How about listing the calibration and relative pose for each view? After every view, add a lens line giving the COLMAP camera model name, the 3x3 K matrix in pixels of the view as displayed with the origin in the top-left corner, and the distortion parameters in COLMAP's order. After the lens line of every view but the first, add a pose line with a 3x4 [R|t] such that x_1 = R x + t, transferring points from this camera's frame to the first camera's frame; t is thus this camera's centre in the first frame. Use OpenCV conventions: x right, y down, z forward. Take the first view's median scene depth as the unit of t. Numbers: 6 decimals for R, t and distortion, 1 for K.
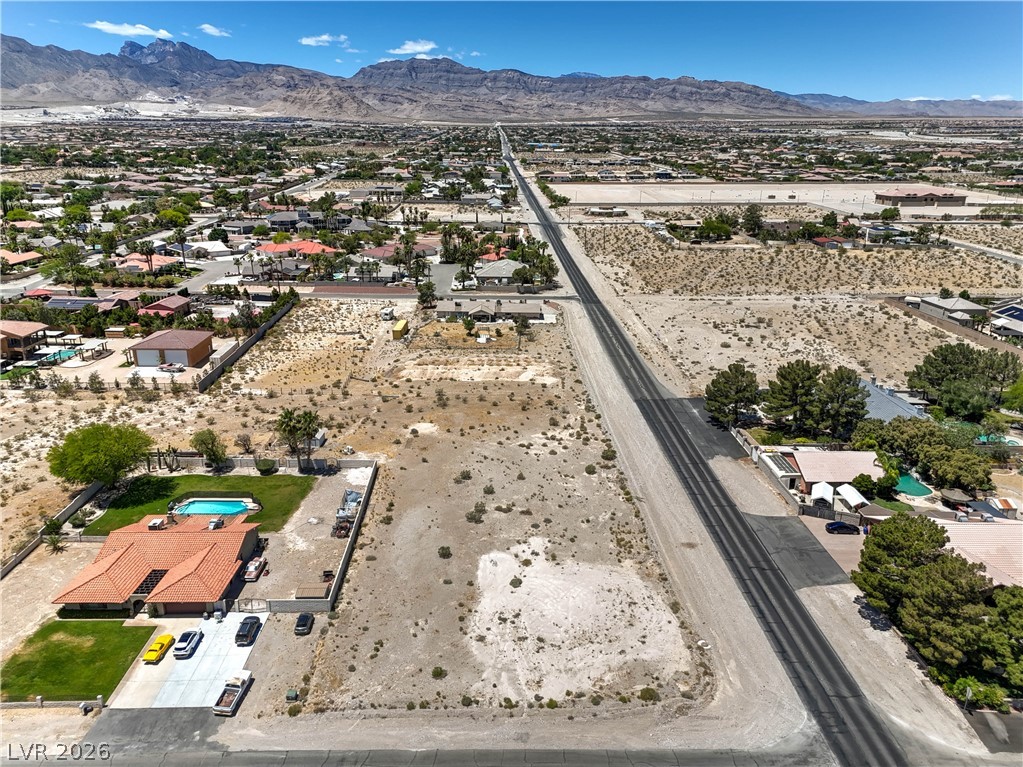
lens RADIAL K [[727.6, 0, 516.1], [0, 727.6, 386.5], [0, 0, 1]] dist [0.096679, -0.058663]
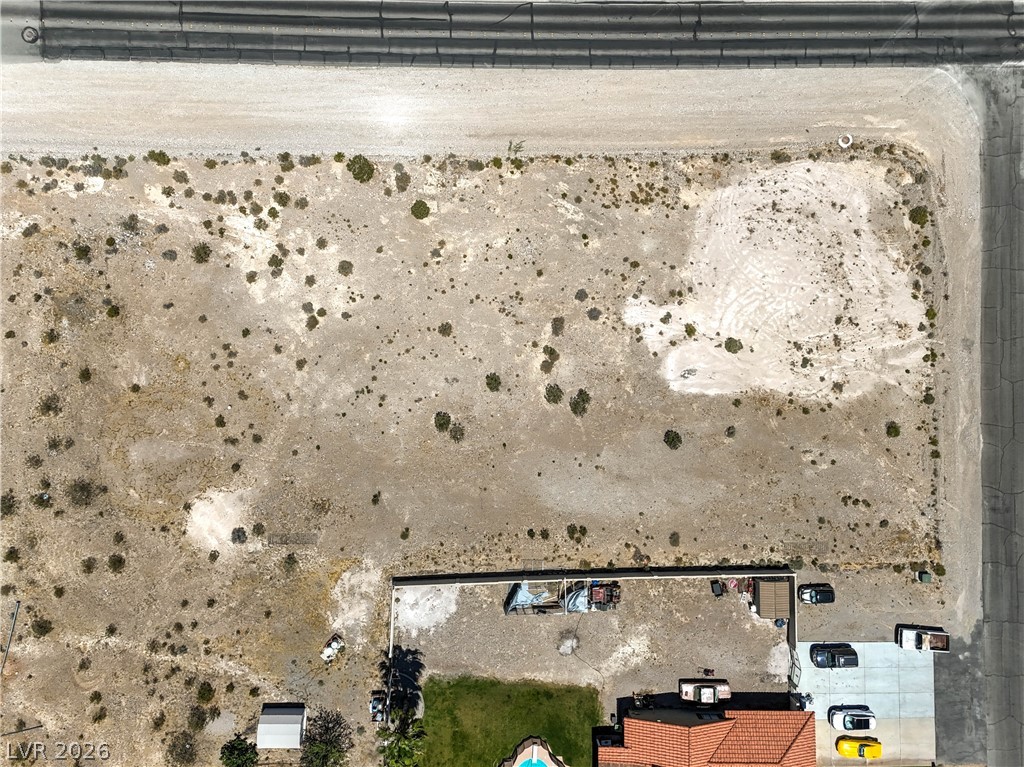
lens RADIAL K [[780.2, 0, 522.1], [0, 780.2, 380.5], [0, 0, 1]] dist [0.105158, -0.073328]
pose [[0.020331, -0.999066, 0.038122, -0.063571], [0.275950, 0.042257, 0.960243, -0.516845], [-0.960957, -0.009003, 0.276552, 0.834778]]
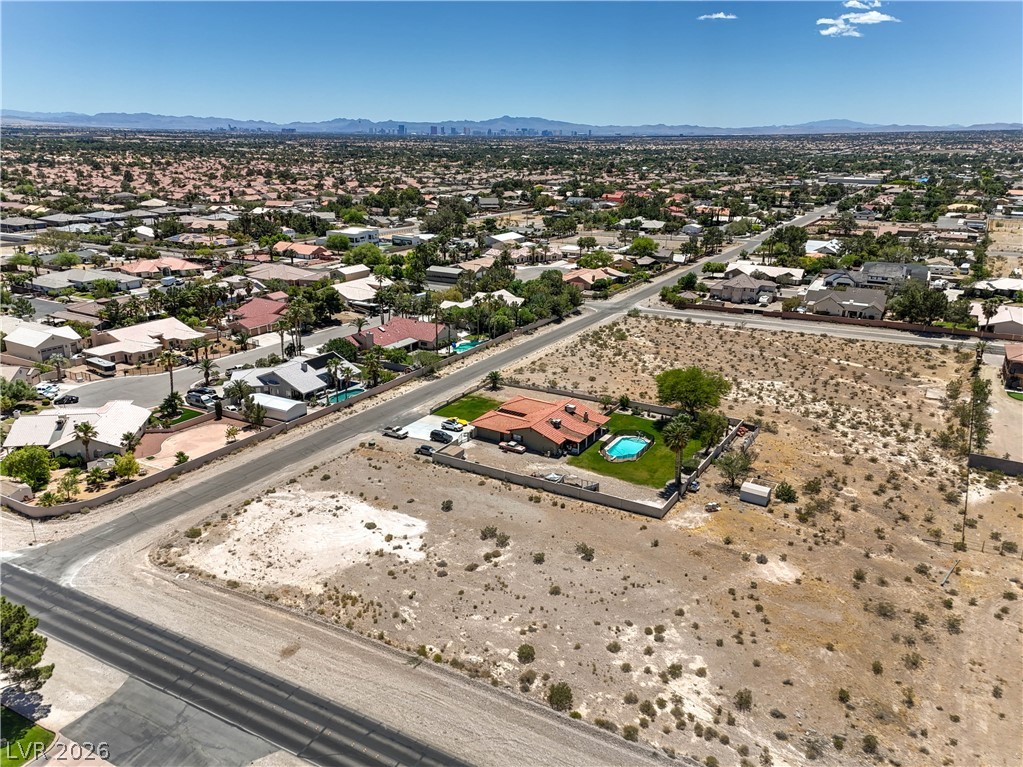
lens RADIAL K [[748.1, 0, 501.5], [0, 748.1, 383.8], [0, 0, 1]] dist [0.103247, -0.069103]
pose [[-0.516889, 0.252571, -0.817945, 0.643308], [-0.297739, 0.842789, 0.448395, -0.395799], [0.802607, 0.475304, -0.360428, 1.236239]]
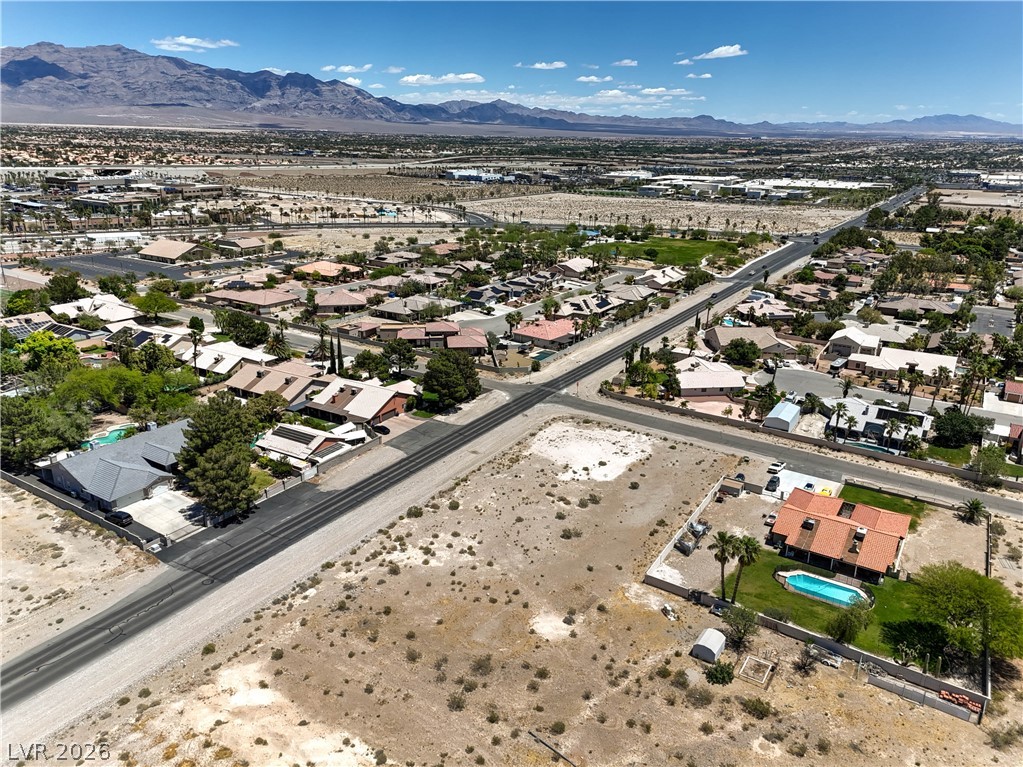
lens RADIAL K [[747.1, 0, 522.7], [0, 747.1, 379.4], [0, 0, 1]] dist [0.115076, -0.080666]
pose [[-0.838385, -0.195222, 0.508920, -0.537649], [0.152568, 0.812297, 0.562936, -0.680427], [-0.523291, 0.549602, -0.651233, 1.721549]]
